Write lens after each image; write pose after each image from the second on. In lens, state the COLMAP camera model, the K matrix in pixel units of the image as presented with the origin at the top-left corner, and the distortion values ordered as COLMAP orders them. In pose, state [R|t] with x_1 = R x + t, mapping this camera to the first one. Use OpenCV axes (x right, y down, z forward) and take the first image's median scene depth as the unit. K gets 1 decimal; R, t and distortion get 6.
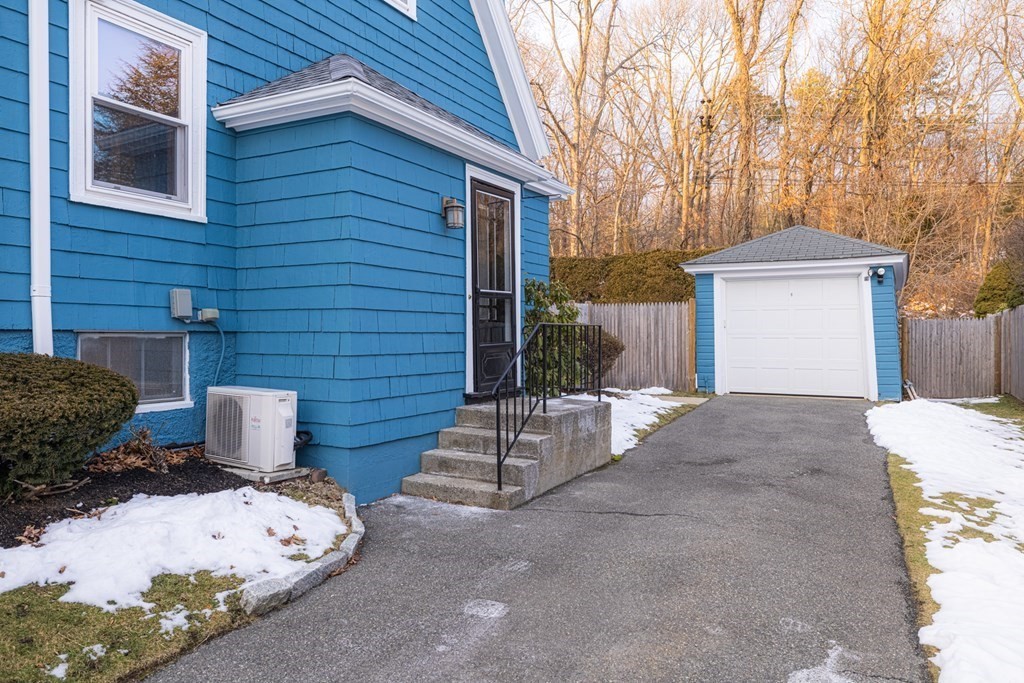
lens RADIAL K [[716.0, 0, 512.0], [0, 716.0, 341.5], [0, 0, 1]] dist [-0.000493, -0.000365]
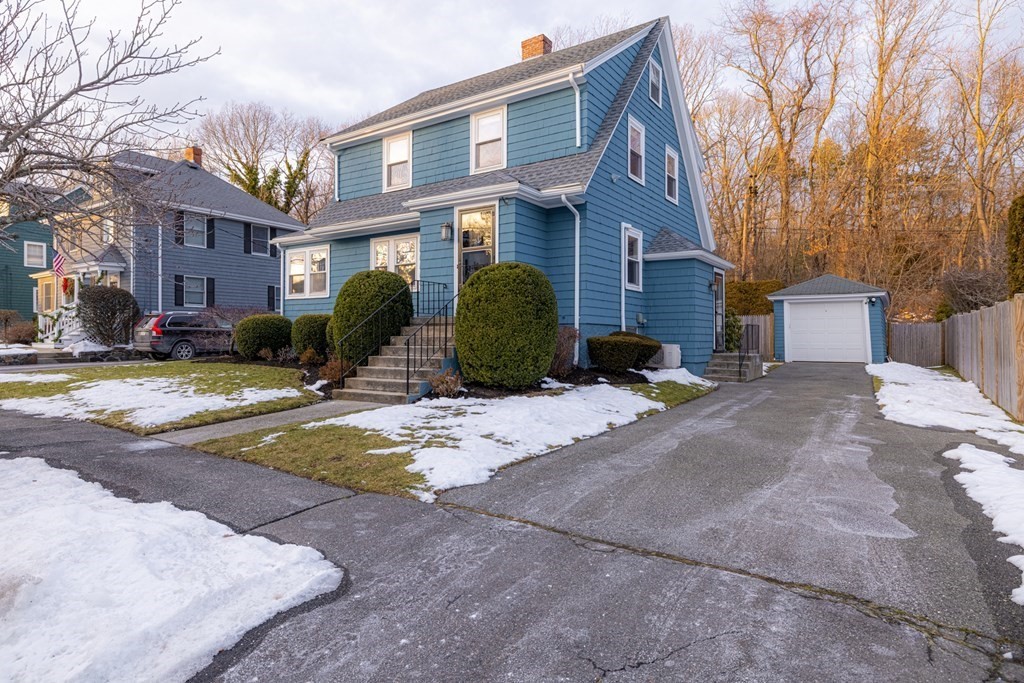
lens RADIAL K [[579.1, 0, 512.0], [0, 579.1, 341.5], [0, 0, 1]] dist [0.000006, -0.000034]
pose [[0.995488, 0.001070, -0.094879, -0.349593], [-0.001455, 0.999991, -0.003991, 0.028800], [0.094874, 0.004111, 0.995481, -0.732647]]
